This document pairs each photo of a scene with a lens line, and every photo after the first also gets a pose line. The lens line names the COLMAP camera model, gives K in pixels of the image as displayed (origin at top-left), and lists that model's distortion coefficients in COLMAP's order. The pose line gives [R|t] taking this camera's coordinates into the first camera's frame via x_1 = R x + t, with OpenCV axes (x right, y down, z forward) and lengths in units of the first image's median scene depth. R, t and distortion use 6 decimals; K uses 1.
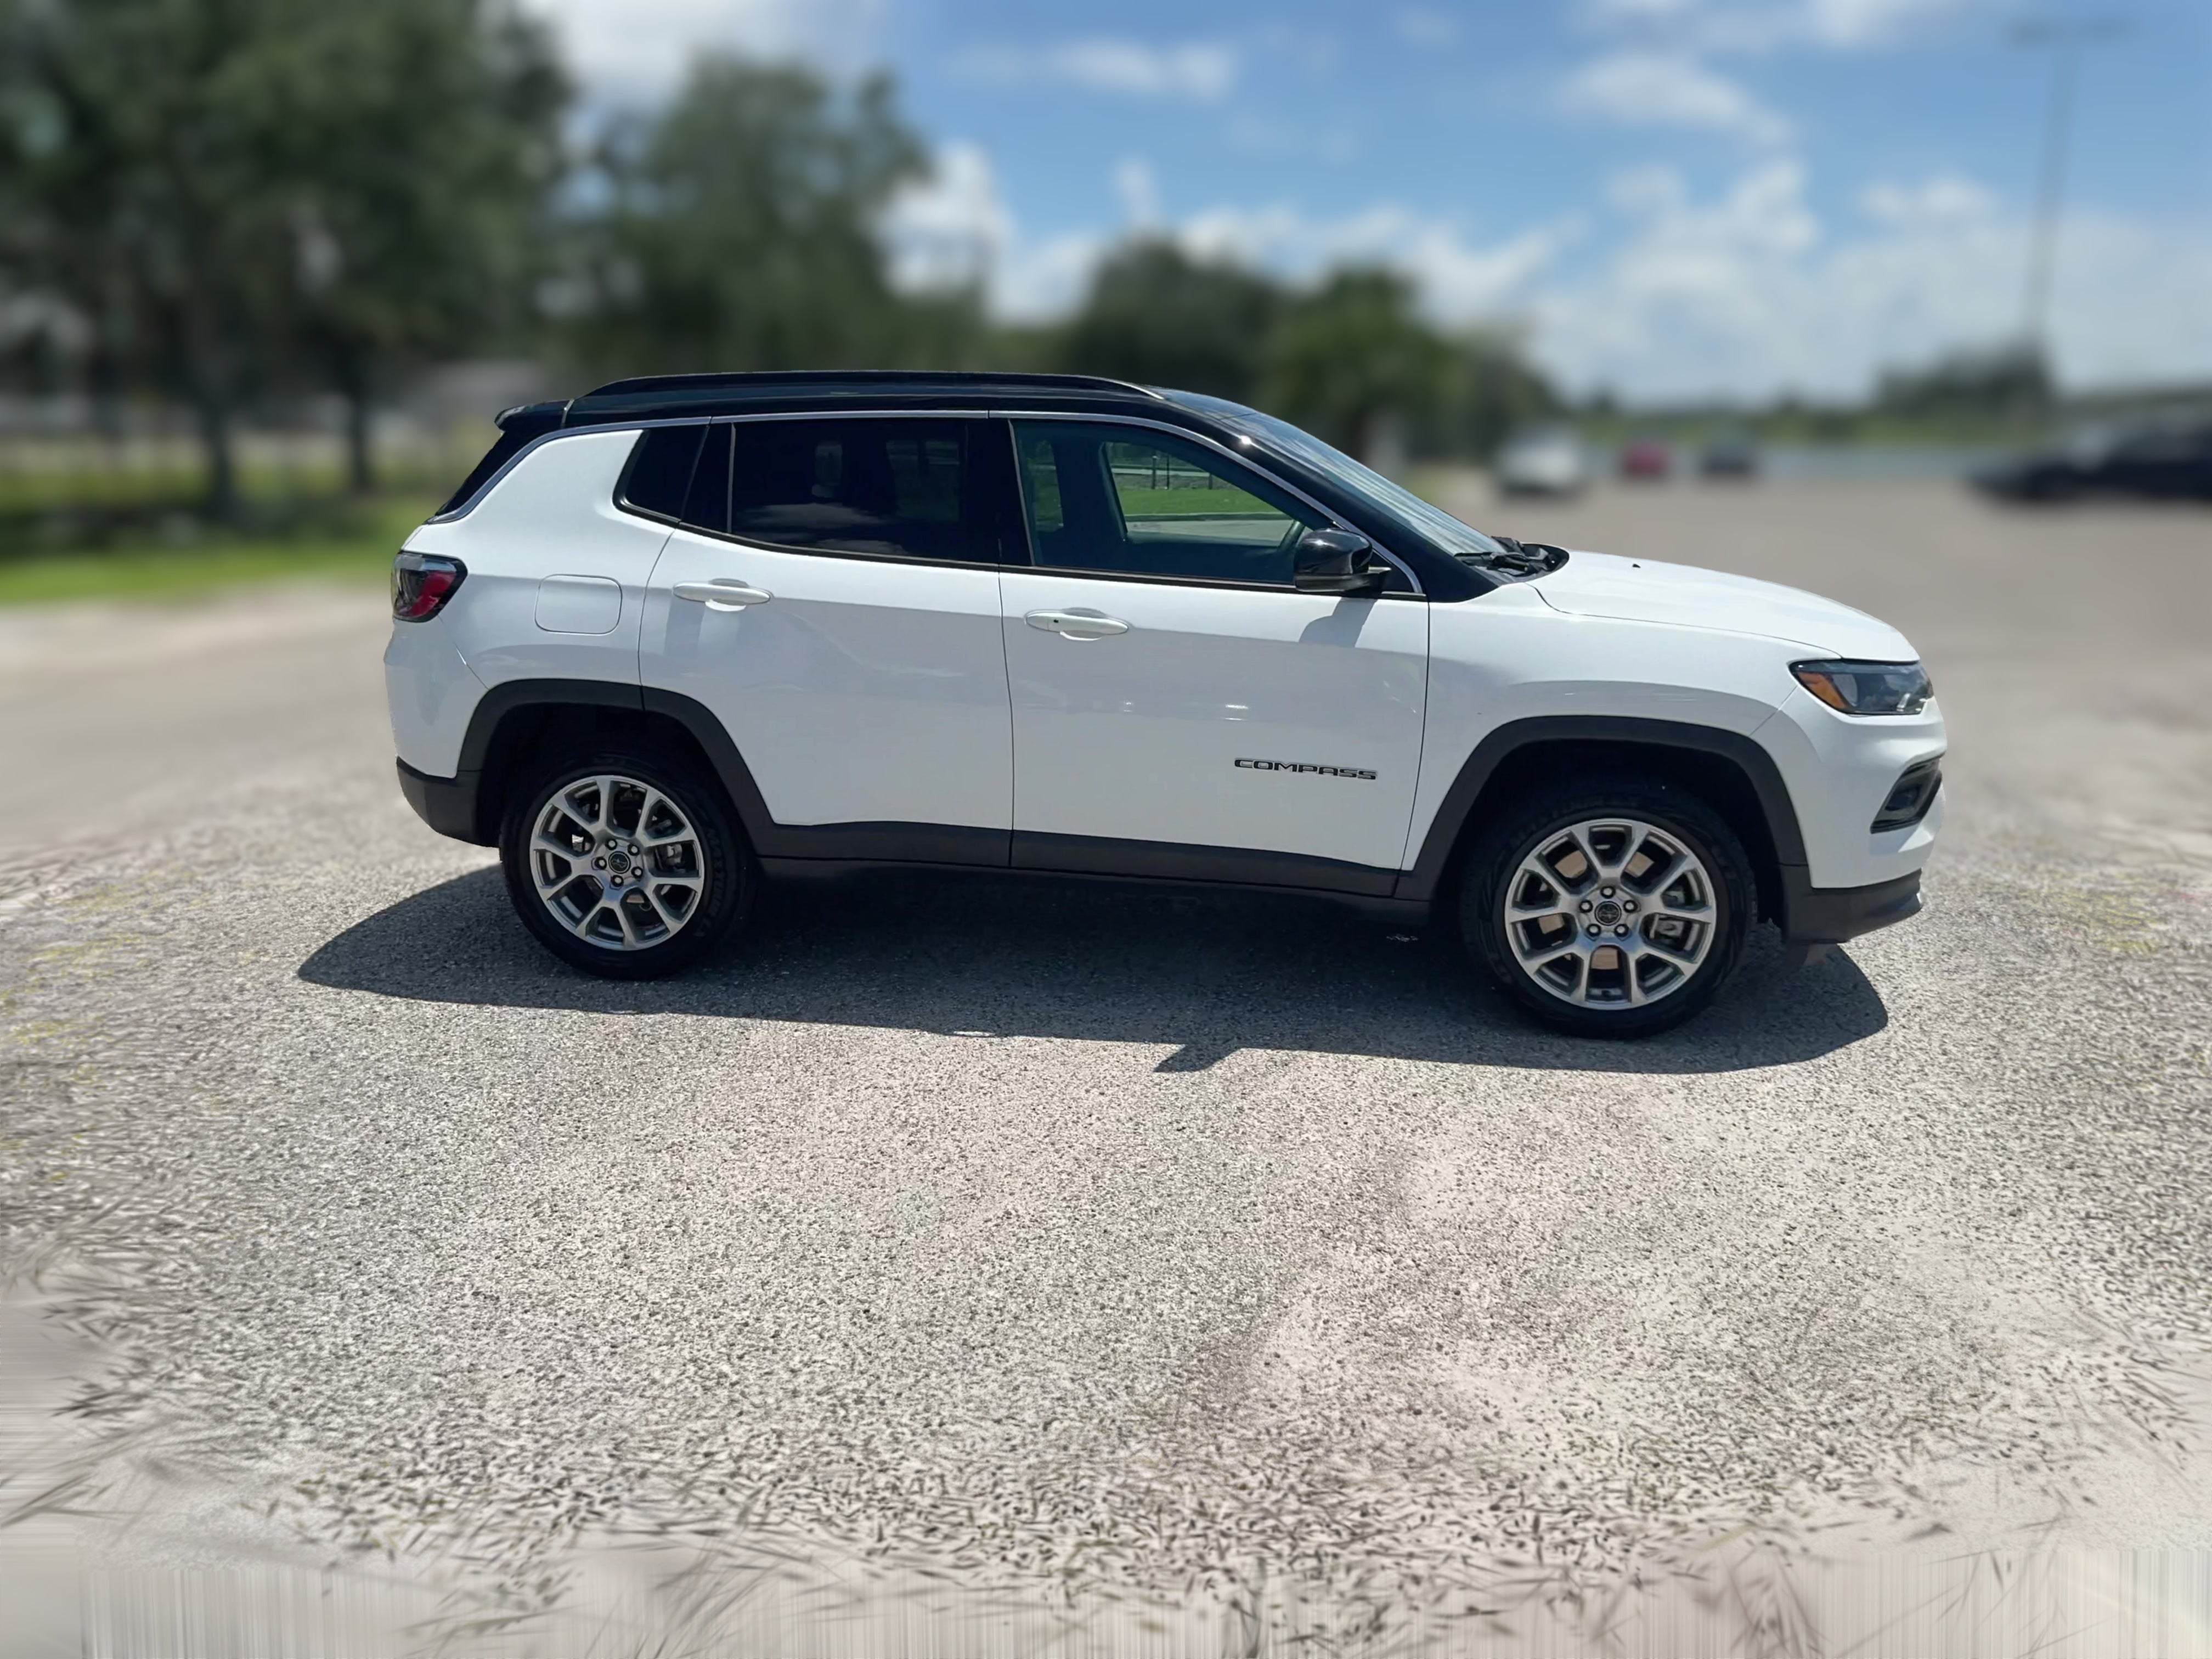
lens RADIAL K [[1642.8, 0, 1108.8], [0, 1642.8, 814.4], [0, 0, 1]] dist [0.015446, -0.028199]
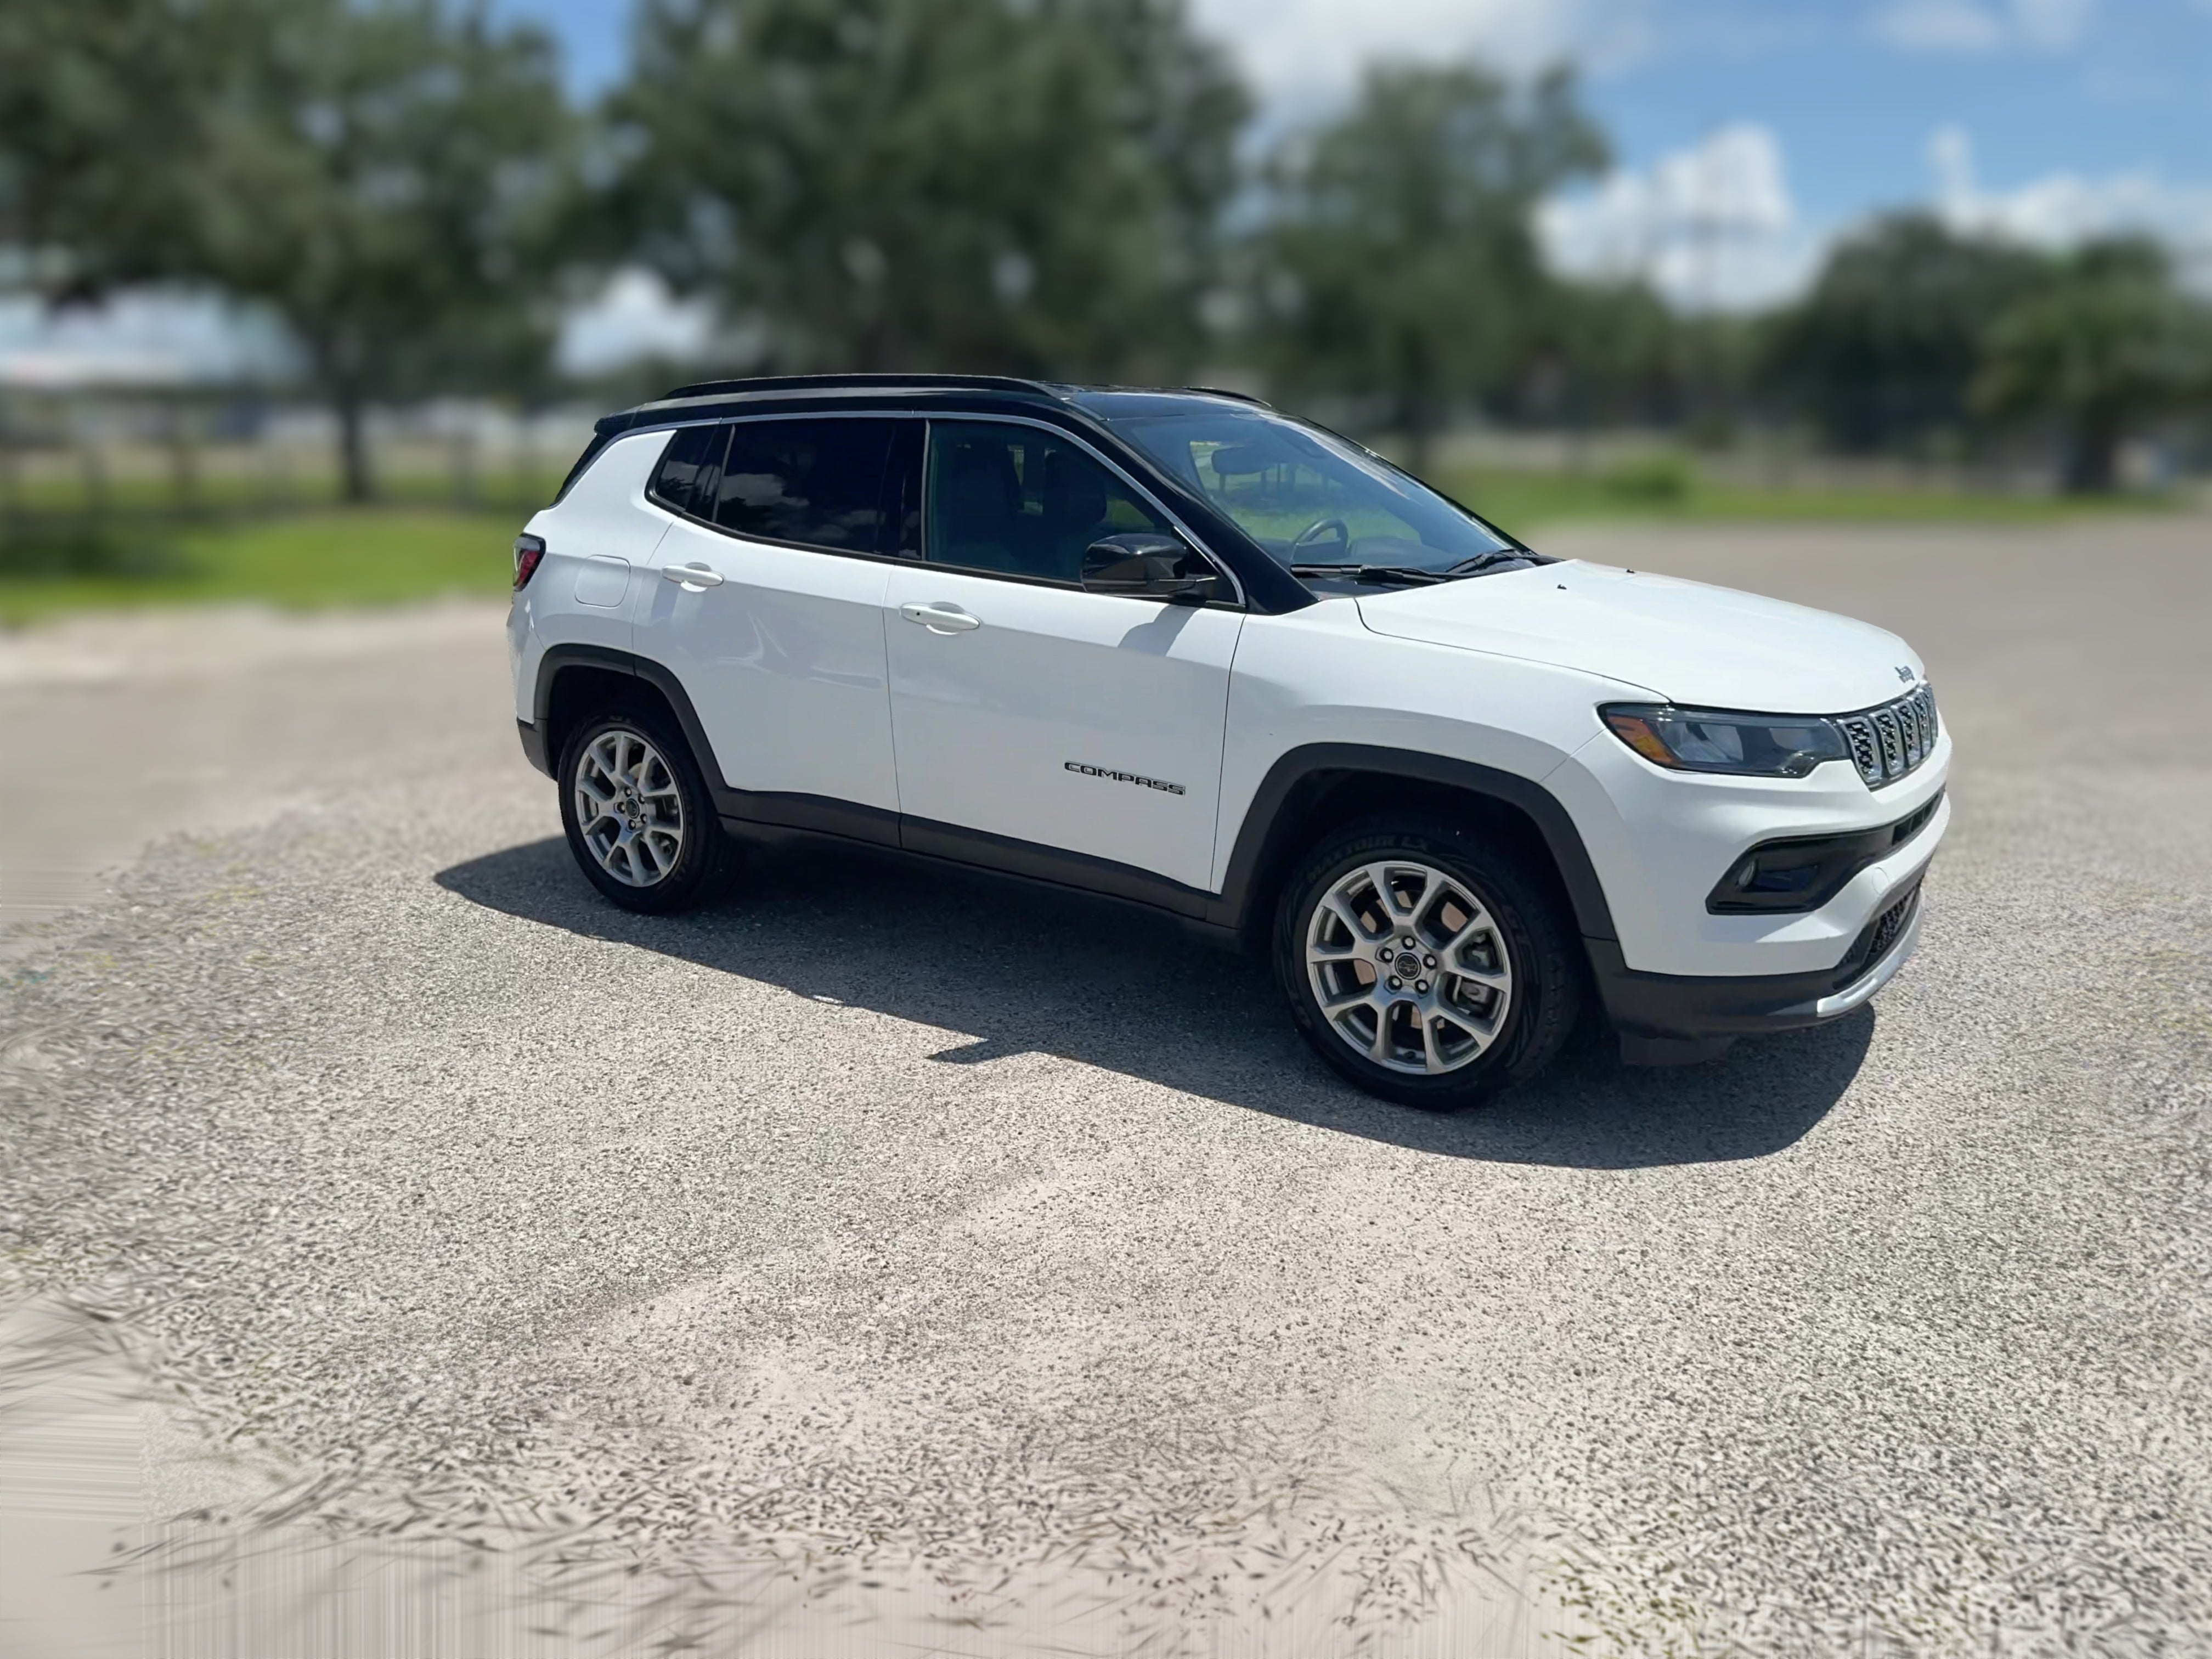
lens RADIAL K [[1642.8, 0, 1089.0], [0, 1642.8, 833.6], [0, 0, 1]] dist [0.015446, -0.028199]
pose [[0.902489, 0.104711, -0.417790, 0.489753], [-0.100966, 0.994403, 0.031125, -0.021888], [0.418711, 0.014093, 0.908010, 0.098750]]
